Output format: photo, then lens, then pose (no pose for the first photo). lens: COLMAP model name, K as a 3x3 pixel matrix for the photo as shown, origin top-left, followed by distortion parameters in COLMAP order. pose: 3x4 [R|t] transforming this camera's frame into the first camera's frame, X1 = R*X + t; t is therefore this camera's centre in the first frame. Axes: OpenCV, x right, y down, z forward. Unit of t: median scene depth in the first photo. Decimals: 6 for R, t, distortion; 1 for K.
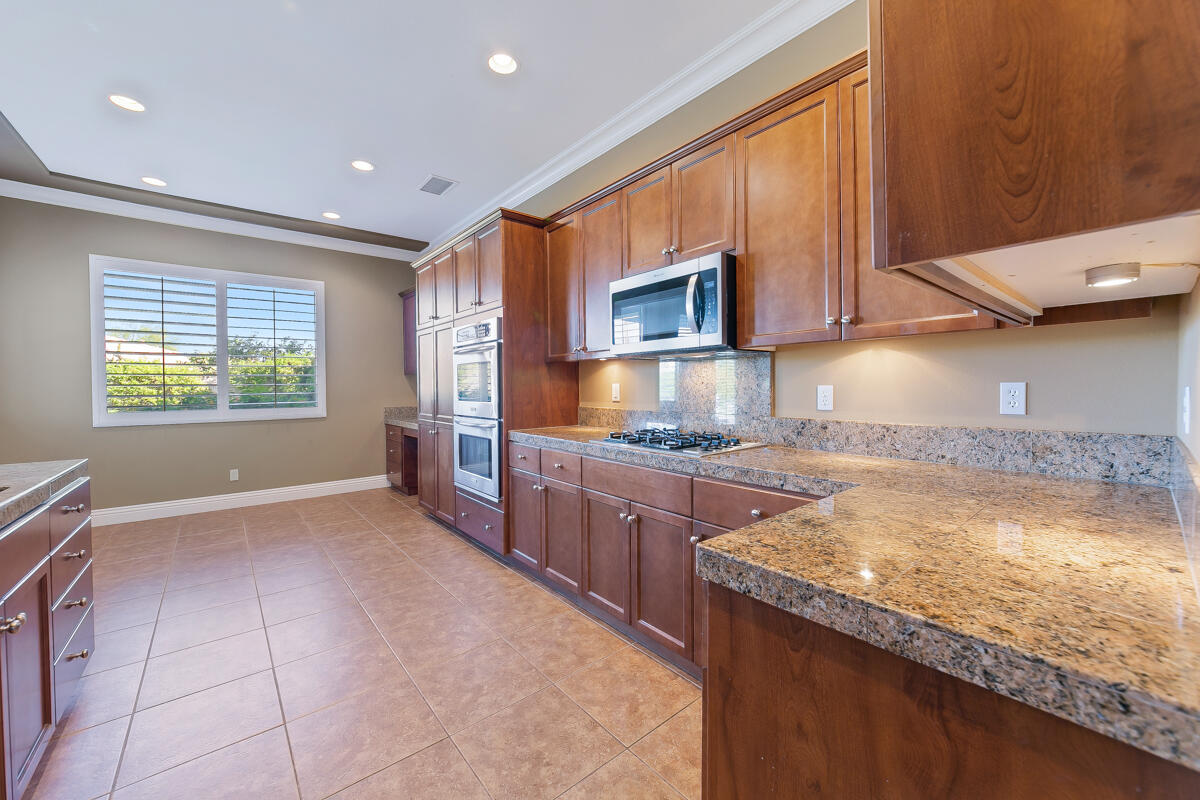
lens RADIAL K [[468.2, 0, 605.5], [0, 468.2, 391.2], [0, 0, 1]] dist [-0.009856, -0.000713]
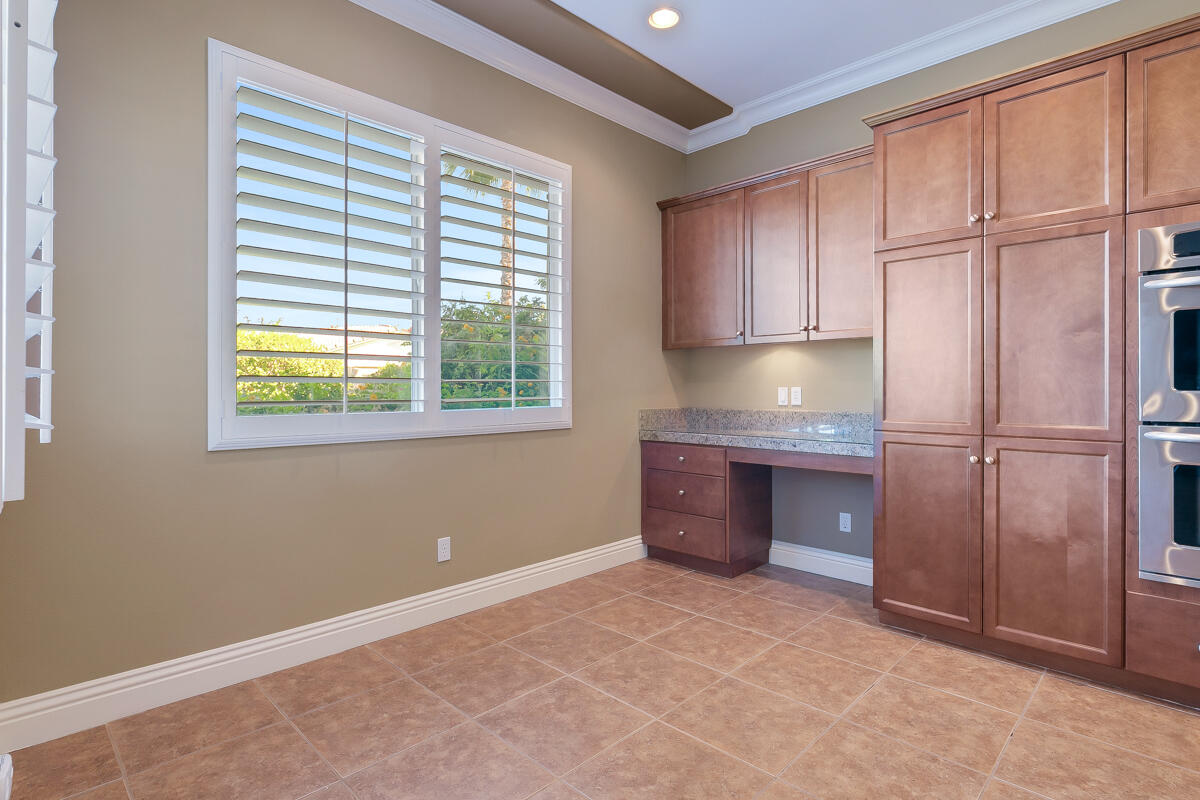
lens RADIAL K [[611.0, 0, 596.1], [0, 611.0, 393.8], [0, 0, 1]] dist [0.006080, 0.000306]
pose [[0.995450, 0.007205, 0.095010, -1.019041], [-0.006757, 0.999965, -0.005031, 0.031883], [-0.095043, 0.004366, 0.995464, 0.517765]]
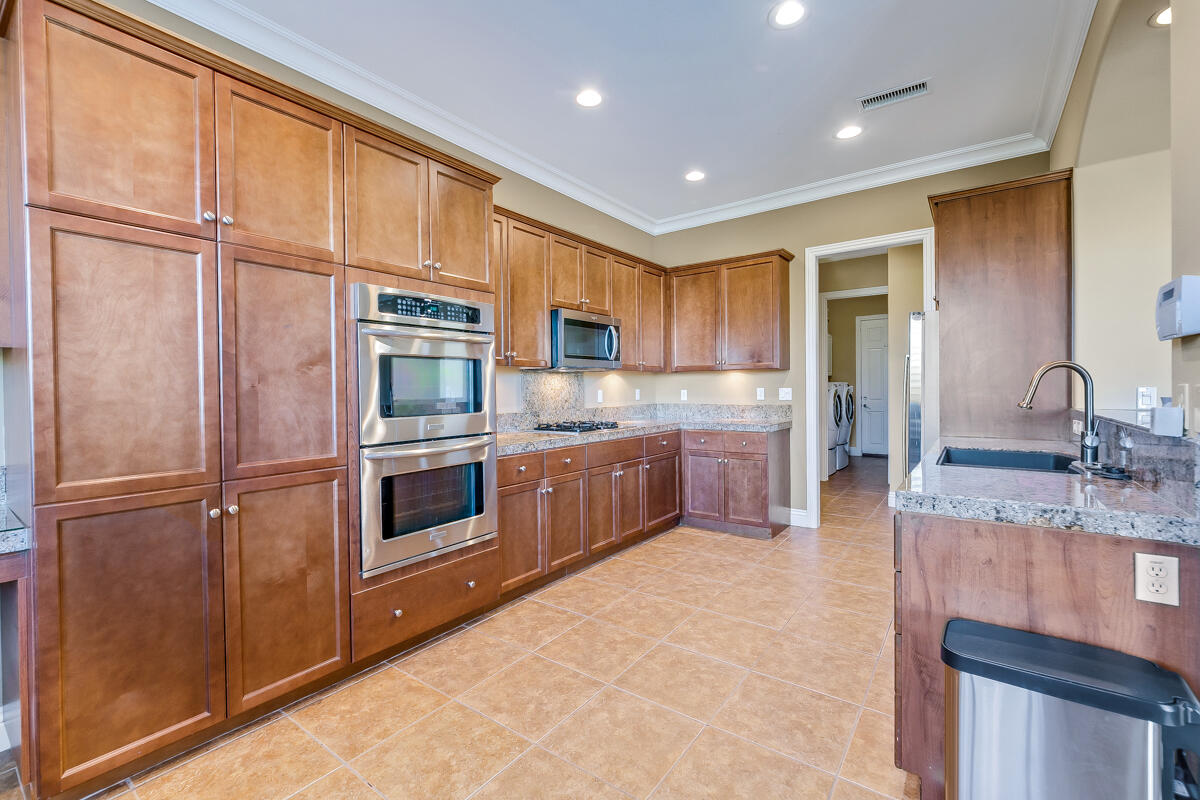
lens RADIAL K [[517.3, 0, 596.7], [0, 517.3, 395.0], [0, 0, 1]] dist [0.002191, -0.001091]
pose [[-0.241783, -0.006075, 0.970311, -1.081713], [0.020188, 0.999732, 0.011290, -0.012104], [-0.970120, 0.022318, -0.241595, 0.990982]]
